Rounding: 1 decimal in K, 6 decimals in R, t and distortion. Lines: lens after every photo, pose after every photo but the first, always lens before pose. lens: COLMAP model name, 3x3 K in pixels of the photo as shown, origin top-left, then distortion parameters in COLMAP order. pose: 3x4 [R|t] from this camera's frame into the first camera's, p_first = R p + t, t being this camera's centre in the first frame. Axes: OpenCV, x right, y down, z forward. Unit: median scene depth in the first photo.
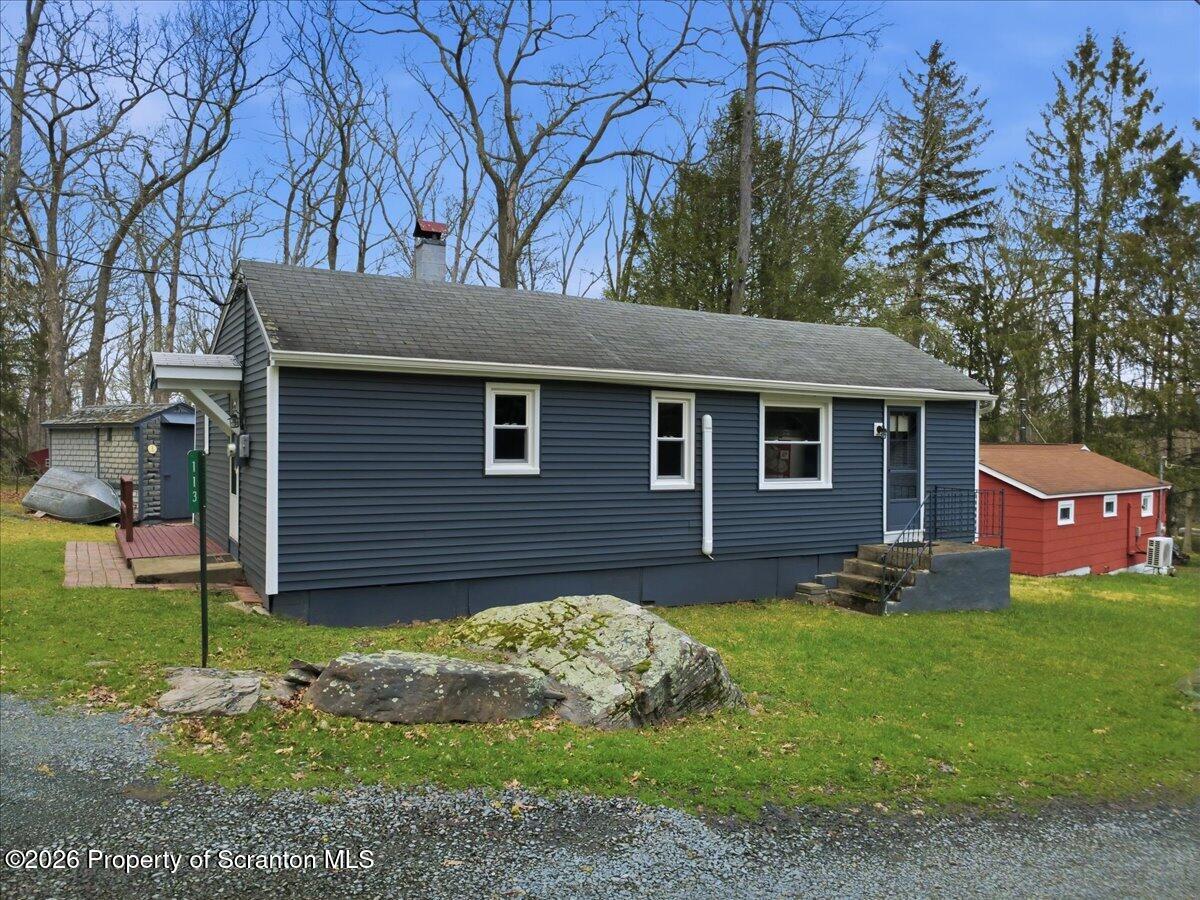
lens RADIAL K [[871.8, 0, 602.3], [0, 871.8, 449.7], [0, 0, 1]] dist [-0.005836, 0.009308]
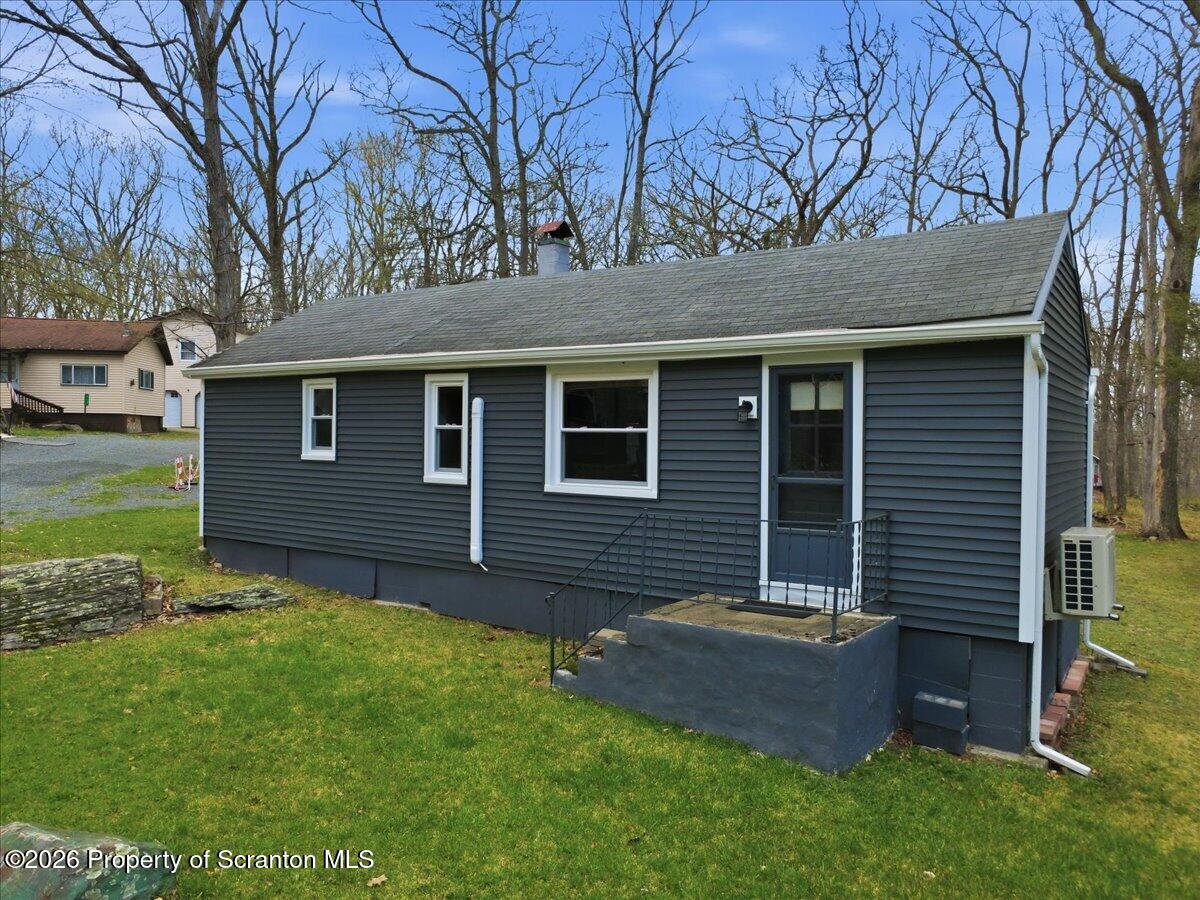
lens RADIAL K [[871.8, 0, 604.2], [0, 871.8, 448.0], [0, 0, 1]] dist [-0.005836, 0.009308]
pose [[0.434991, 0.006385, -0.900412, 0.805233], [-0.013030, 0.999915, 0.000795, 0.005366], [0.900340, 0.011386, 0.435037, 0.640842]]
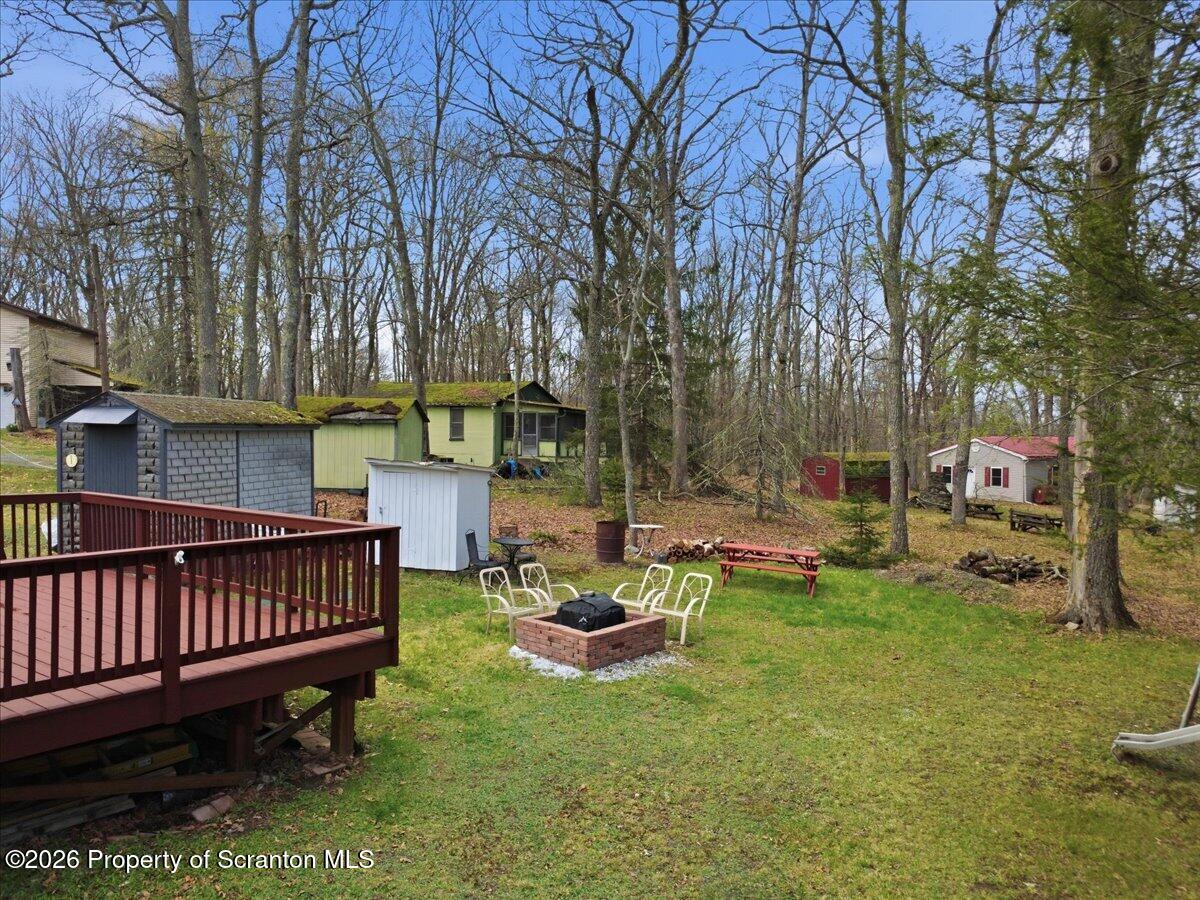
lens RADIAL K [[871.8, 0, 602.5], [0, 871.8, 455.3], [0, 0, 1]] dist [-0.005836, 0.009308]
pose [[0.389722, 0.015869, -0.920796, 0.391812], [-0.015575, 0.999822, 0.010639, -0.026050], [0.920801, 0.010195, 0.389899, 1.552473]]
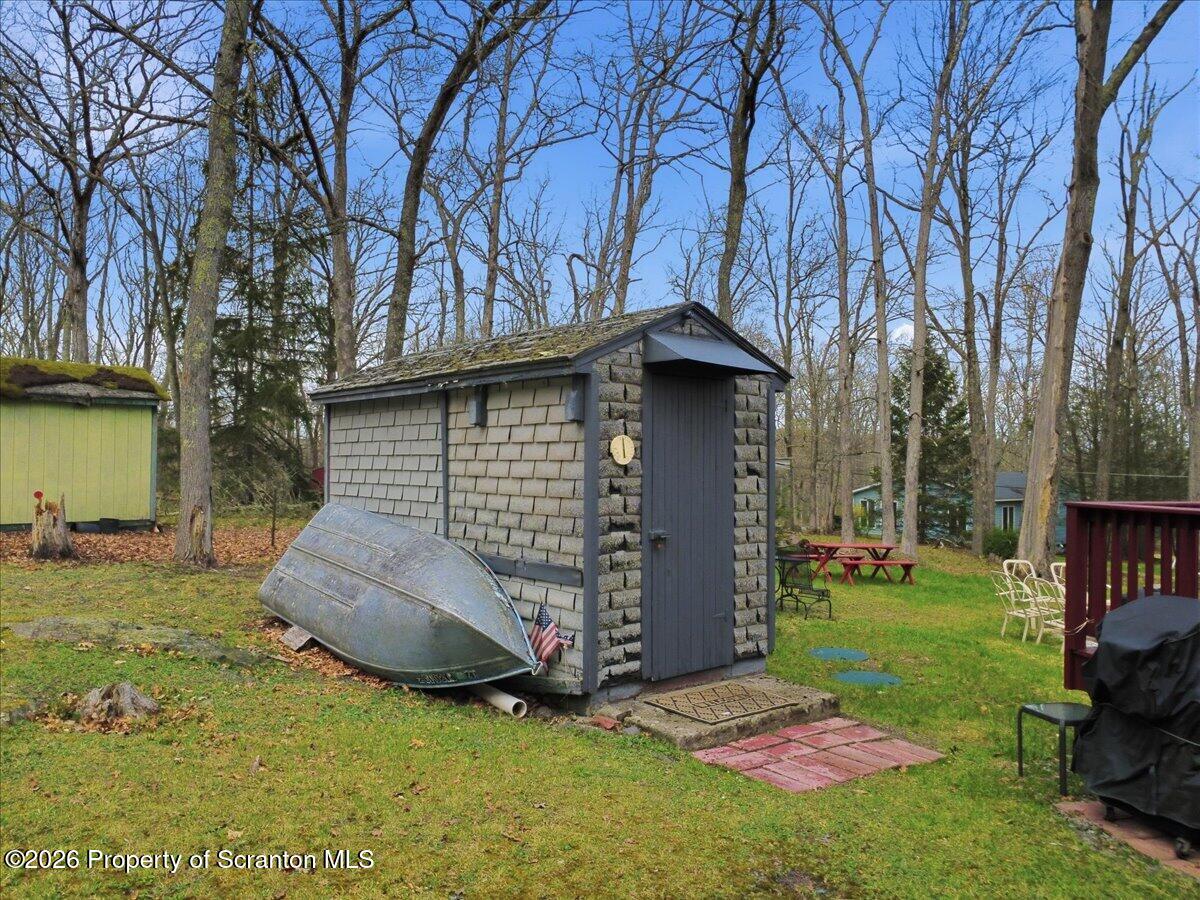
lens RADIAL K [[871.8, 0, 601.0], [0, 871.8, 451.6], [0, 0, 1]] dist [-0.005836, 0.009308]
pose [[0.962672, -0.002452, -0.270659, -0.615493], [-0.002966, 0.999803, -0.019606, 0.008015], [0.270653, 0.019677, 0.962476, 0.988033]]
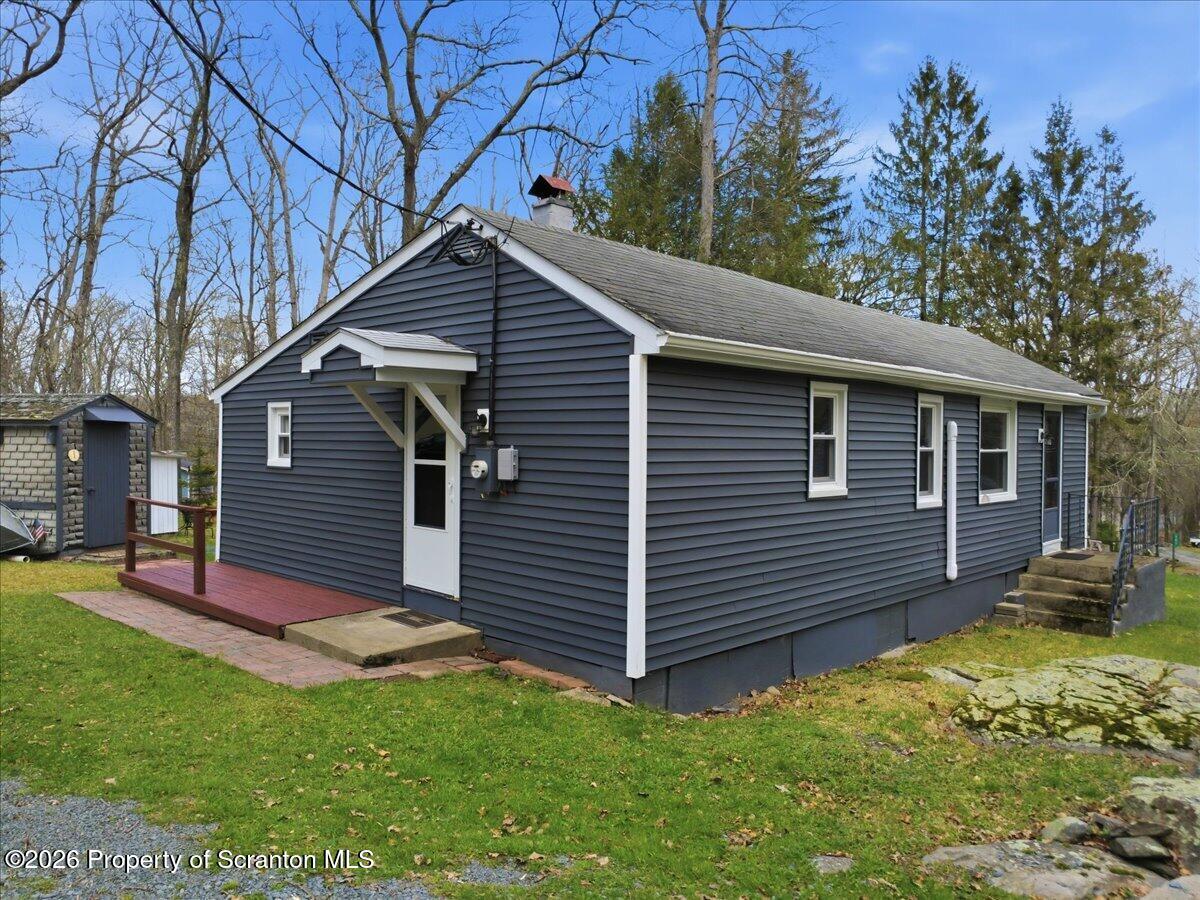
lens RADIAL K [[871.8, 0, 602.6], [0, 871.8, 448.9], [0, 0, 1]] dist [-0.005836, 0.009308]
pose [[0.961533, -0.002530, 0.274676, -0.396730], [0.000351, 0.999968, 0.007980, -0.016527], [-0.274688, -0.007577, 0.961504, 0.217416]]
